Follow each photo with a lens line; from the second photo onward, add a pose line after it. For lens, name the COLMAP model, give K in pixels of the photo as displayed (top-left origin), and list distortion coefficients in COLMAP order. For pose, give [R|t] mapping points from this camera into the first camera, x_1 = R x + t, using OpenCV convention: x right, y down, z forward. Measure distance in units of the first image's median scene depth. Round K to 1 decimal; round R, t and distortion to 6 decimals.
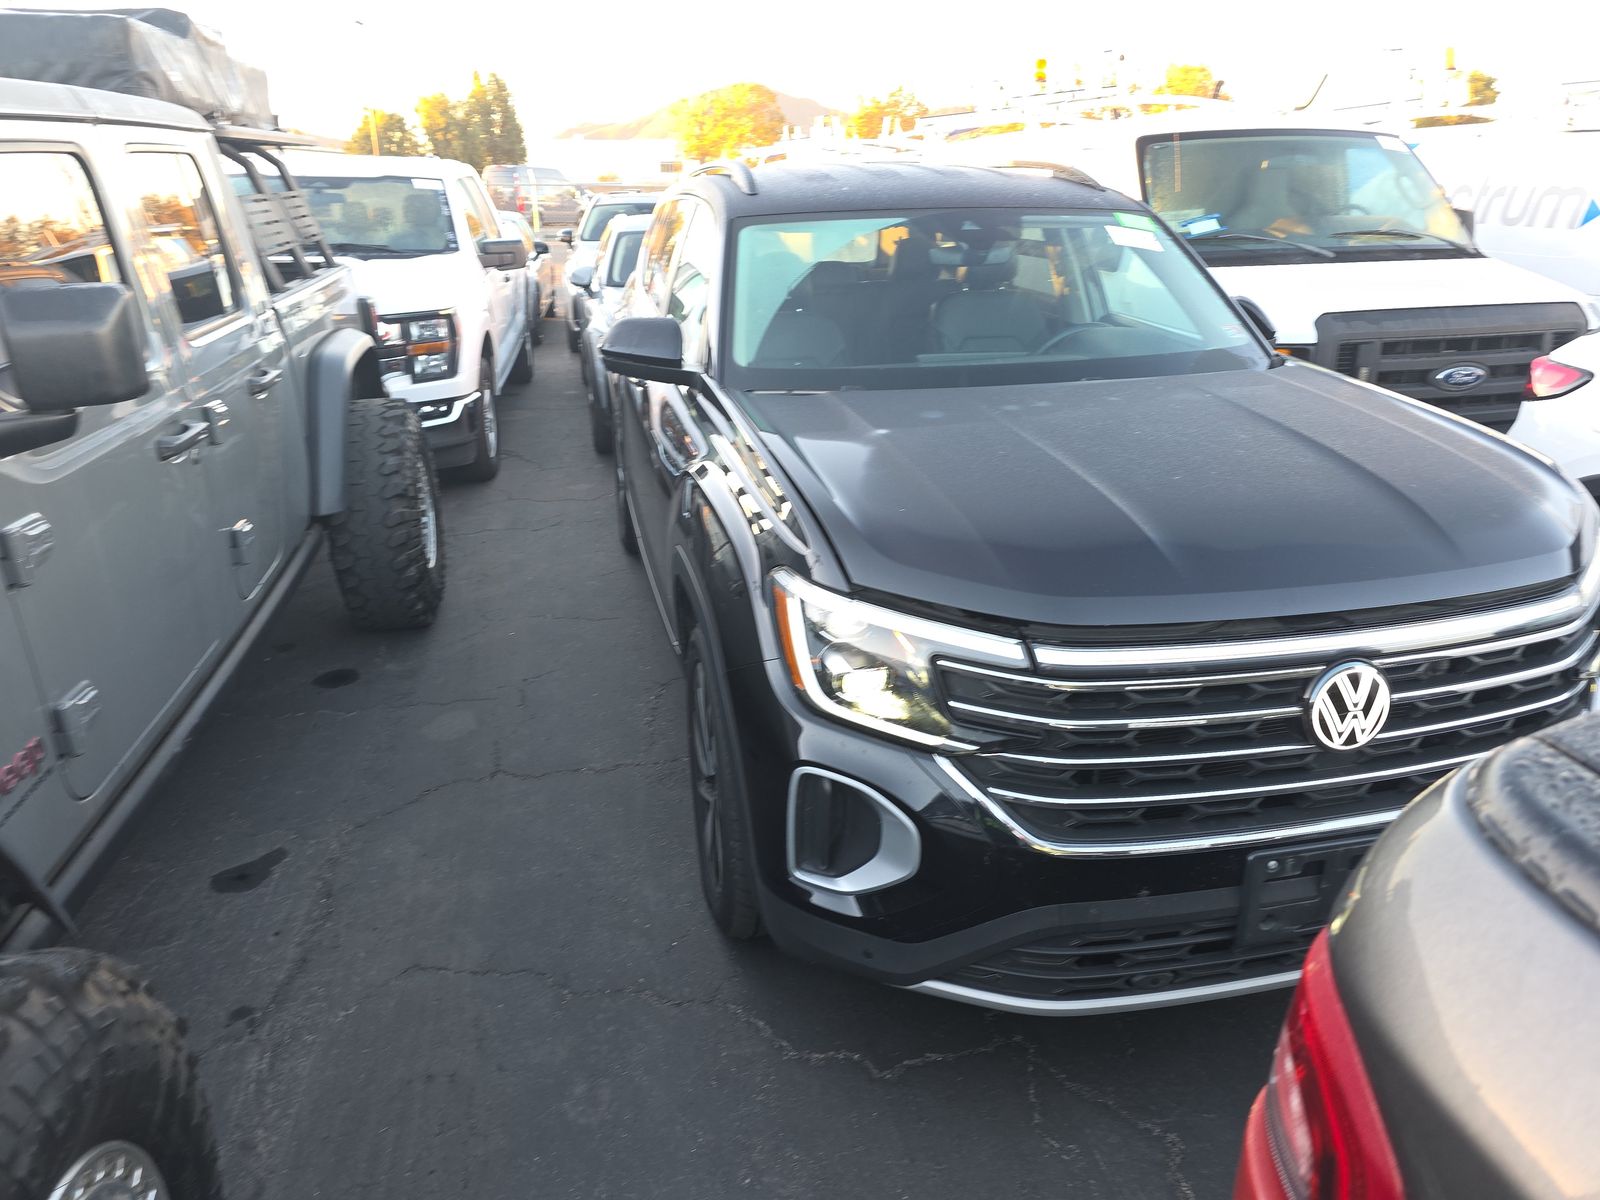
lens RADIAL K [[1104.2, 0, 799.3], [0, 1104.2, 615.9], [0, 0, 1]] dist [0.065867, -0.059072]
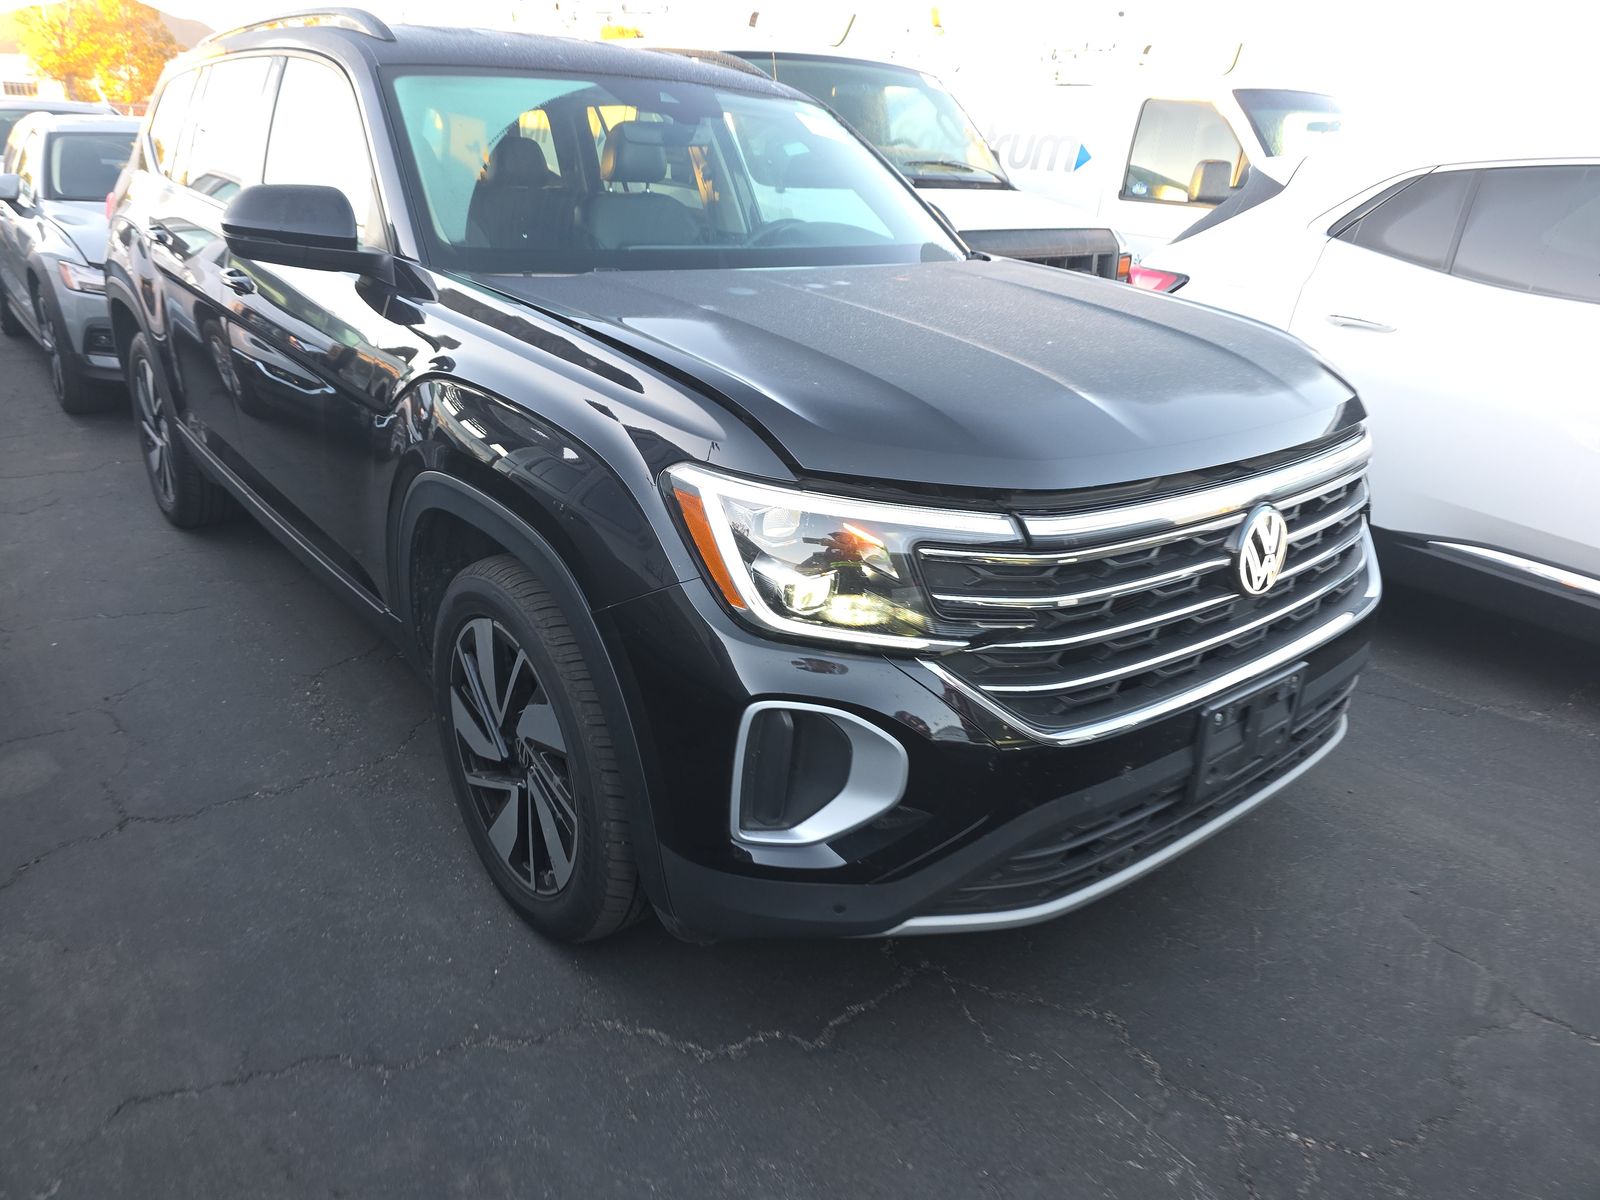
lens RADIAL K [[1106.3, 0, 802.0], [0, 1106.3, 629.4], [0, 0, 1]] dist [0.059002, -0.064567]
pose [[0.890171, -0.132942, 0.435801, -0.315178], [0.115828, 0.991091, 0.065741, 0.033658], [-0.440658, -0.008043, 0.897639, 0.254276]]
